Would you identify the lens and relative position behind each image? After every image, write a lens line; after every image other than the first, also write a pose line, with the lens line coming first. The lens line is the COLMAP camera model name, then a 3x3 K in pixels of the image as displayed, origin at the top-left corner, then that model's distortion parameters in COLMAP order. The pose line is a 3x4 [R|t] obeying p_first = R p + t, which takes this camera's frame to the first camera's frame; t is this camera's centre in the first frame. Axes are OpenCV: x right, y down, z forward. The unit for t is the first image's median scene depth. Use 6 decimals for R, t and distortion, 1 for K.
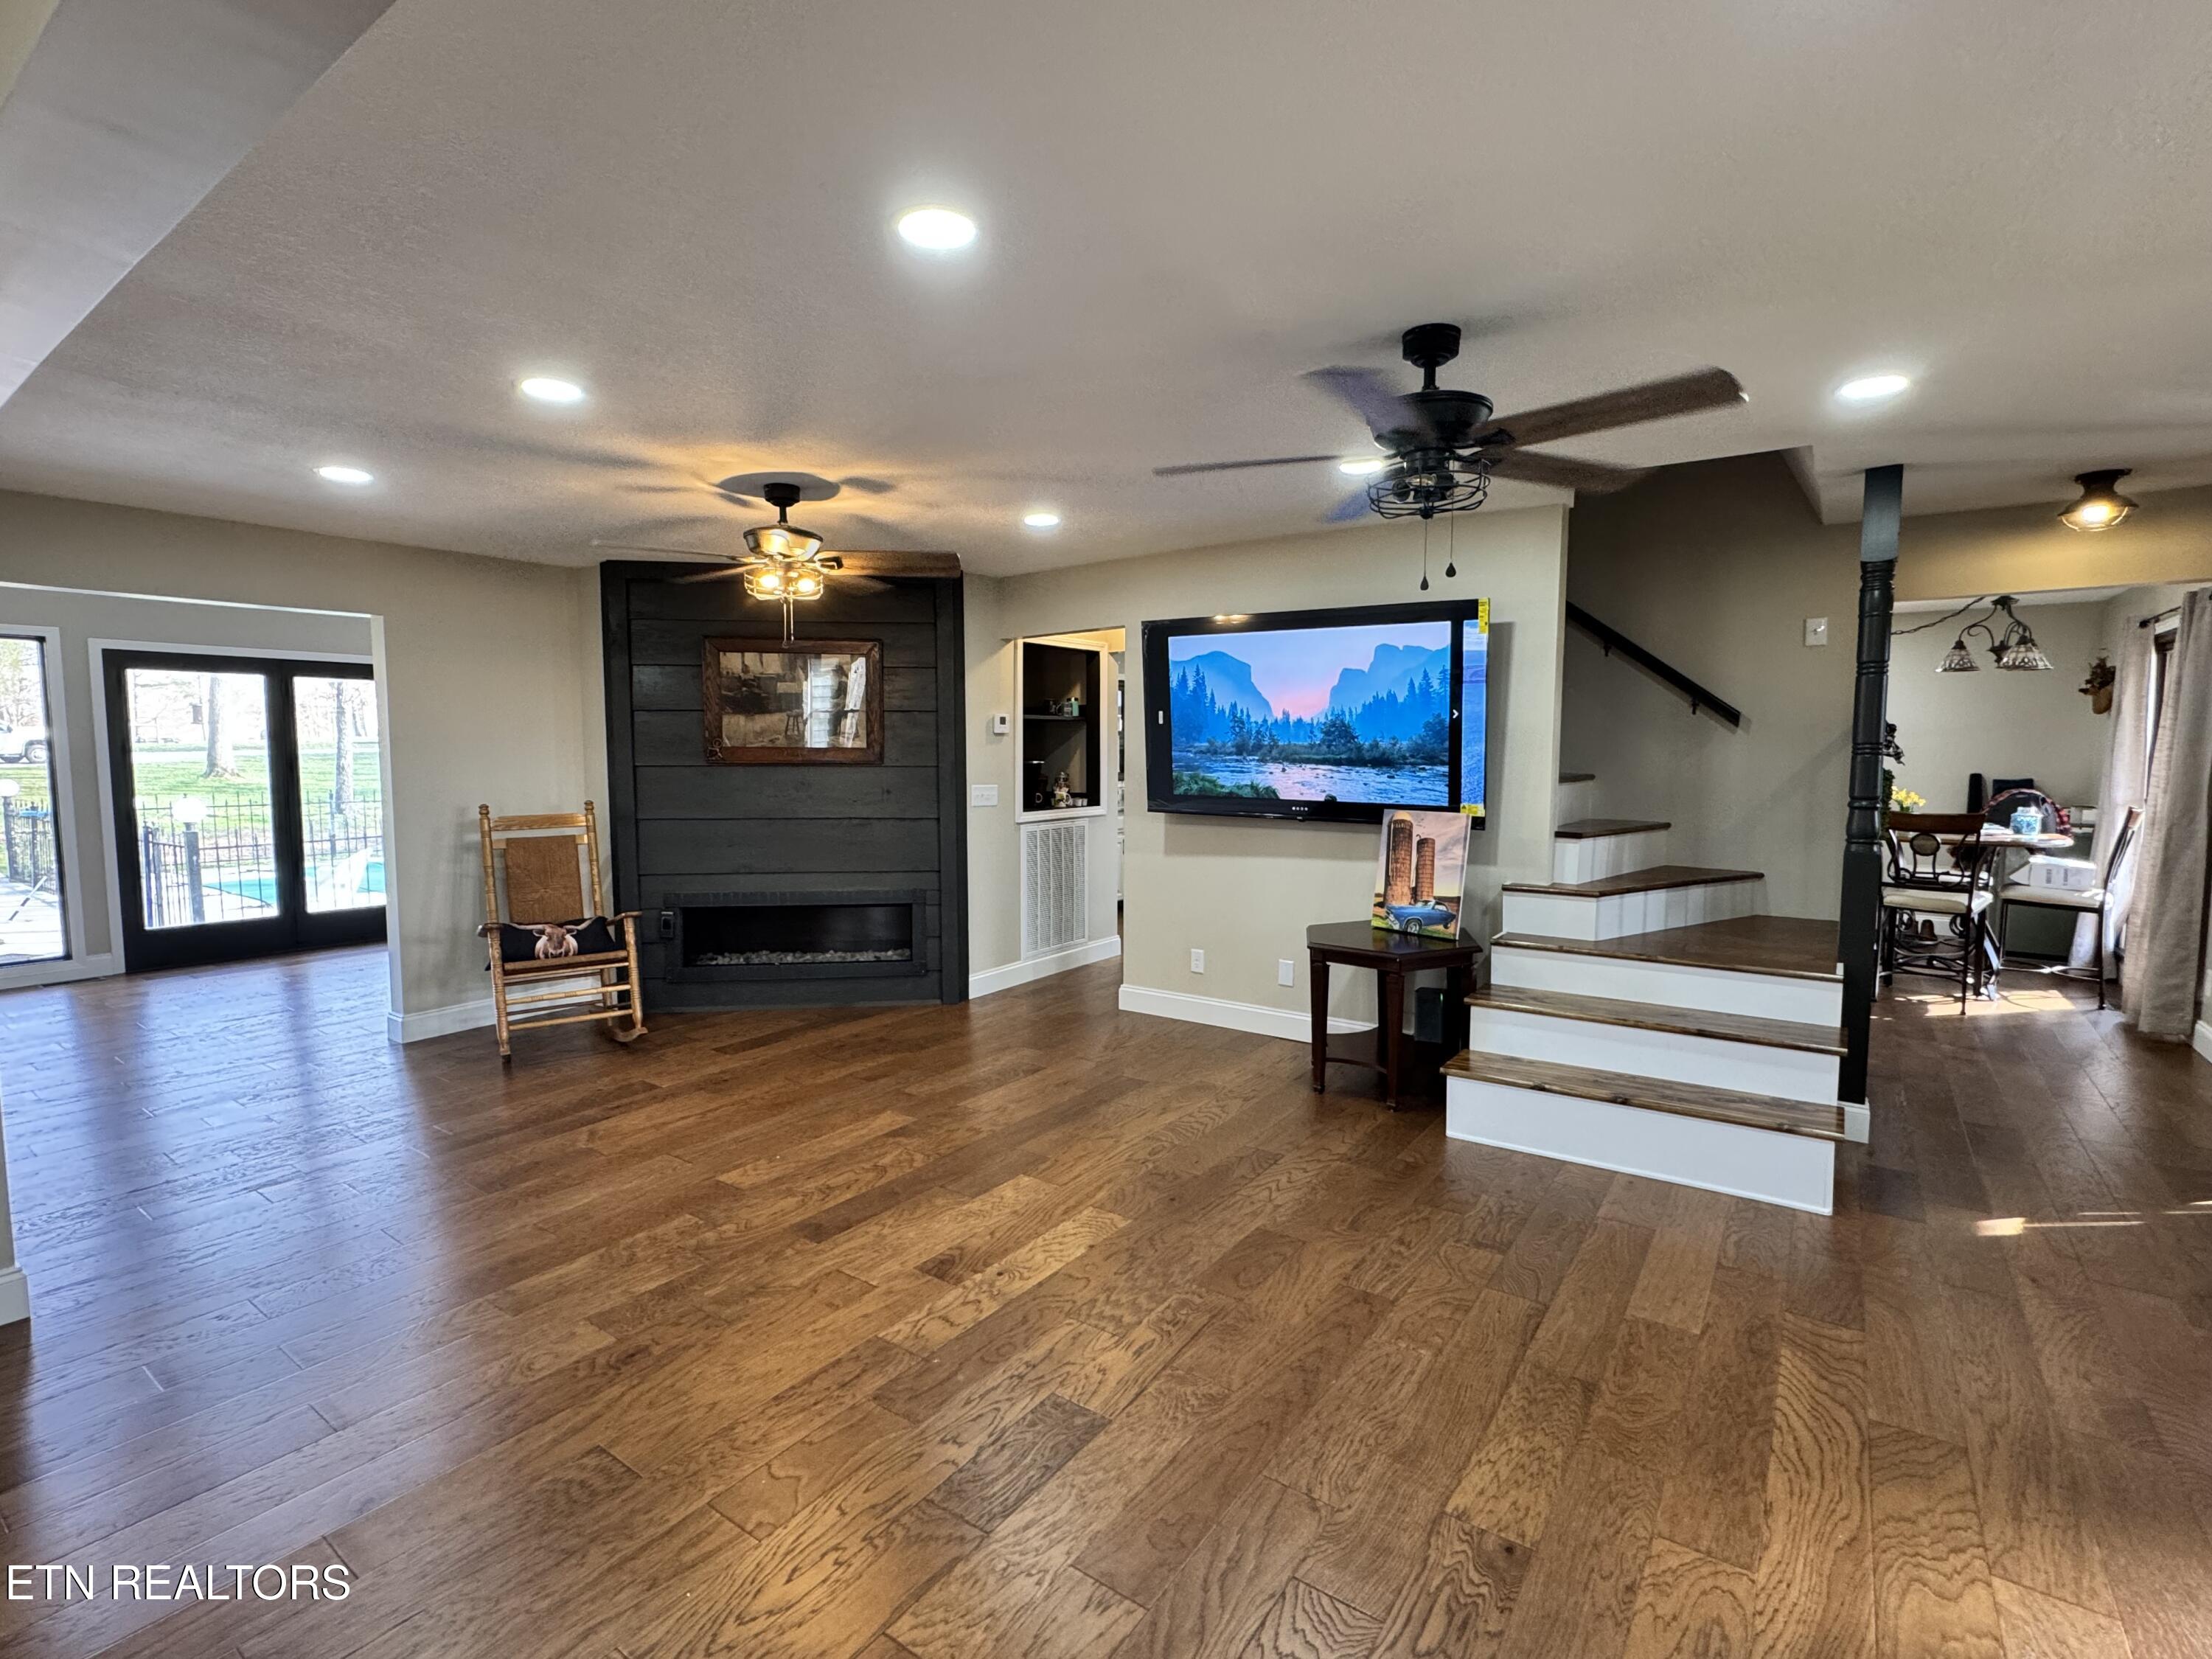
lens RADIAL K [[1029.3, 0, 1102.4], [0, 1029.3, 829.6], [0, 0, 1]] dist [-0.002892, -0.000057]
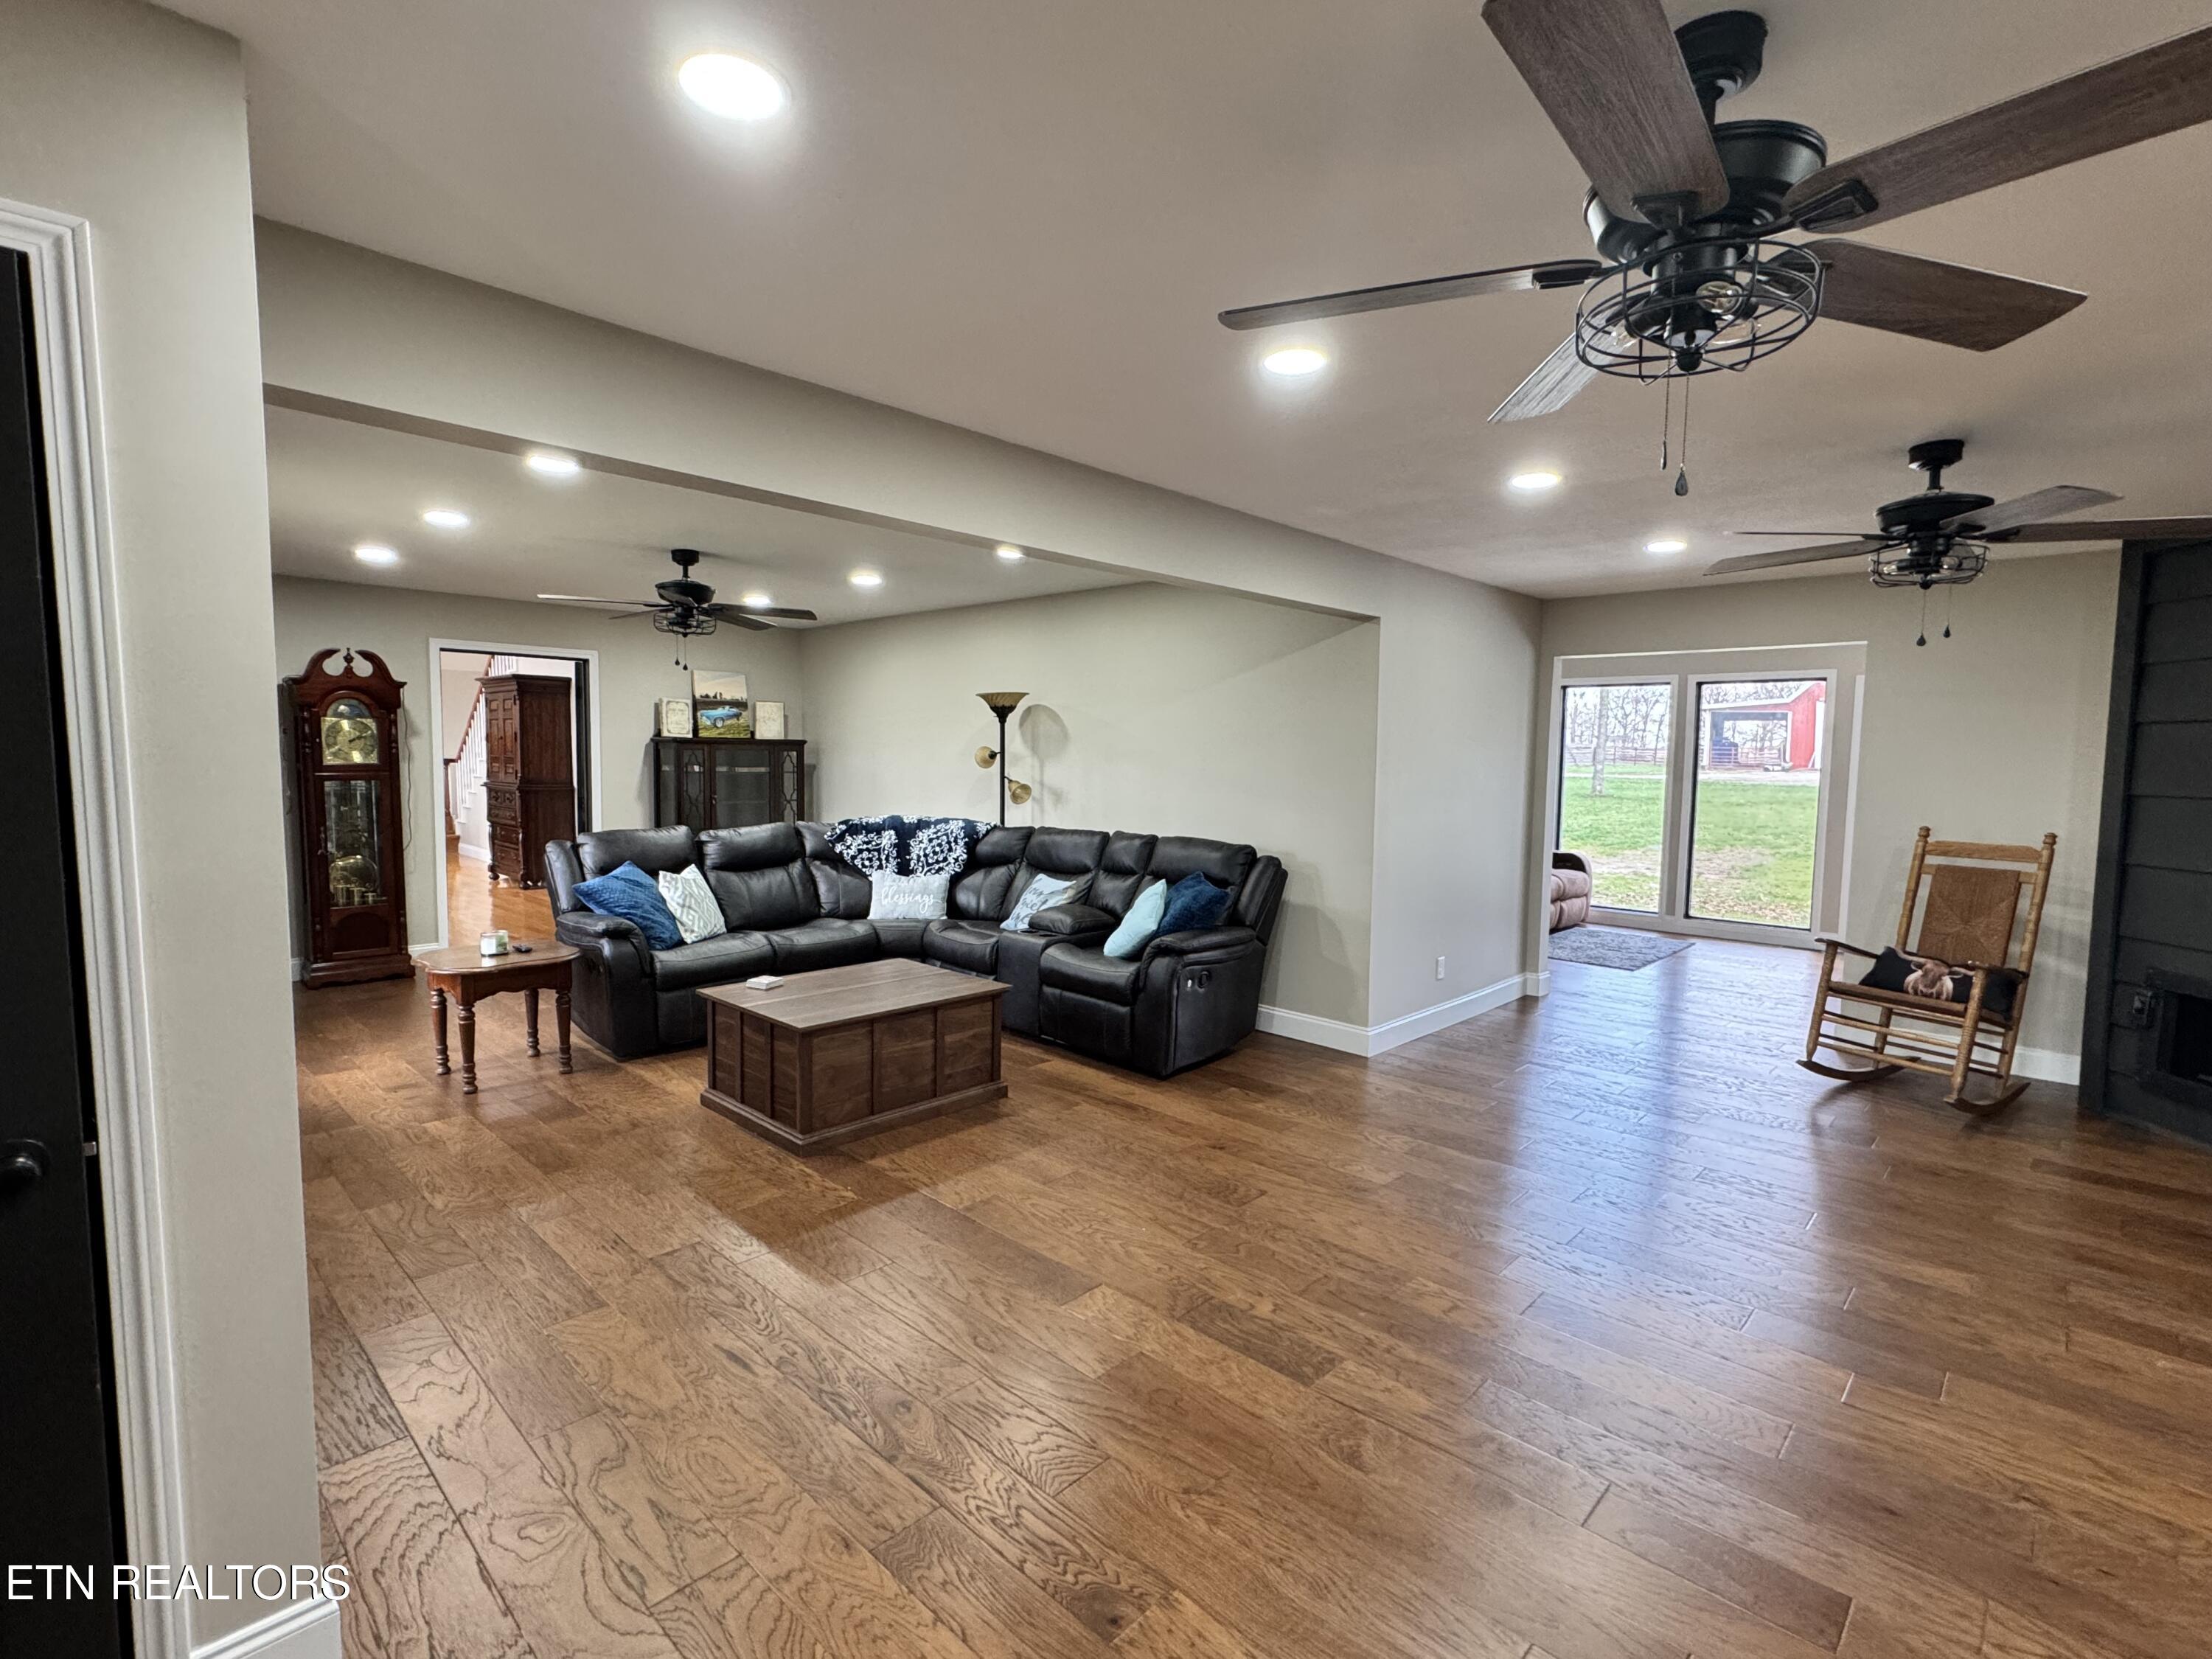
lens RADIAL K [[1029.3, 0, 1102.6], [0, 1029.3, 833.6], [0, 0, 1]] dist [-0.002892, -0.000057]
pose [[-0.135152, 0.076054, -0.987902, 0.573975], [-0.095390, 0.991420, 0.089375, -0.039168], [0.986222, 0.106315, -0.126738, 0.470069]]
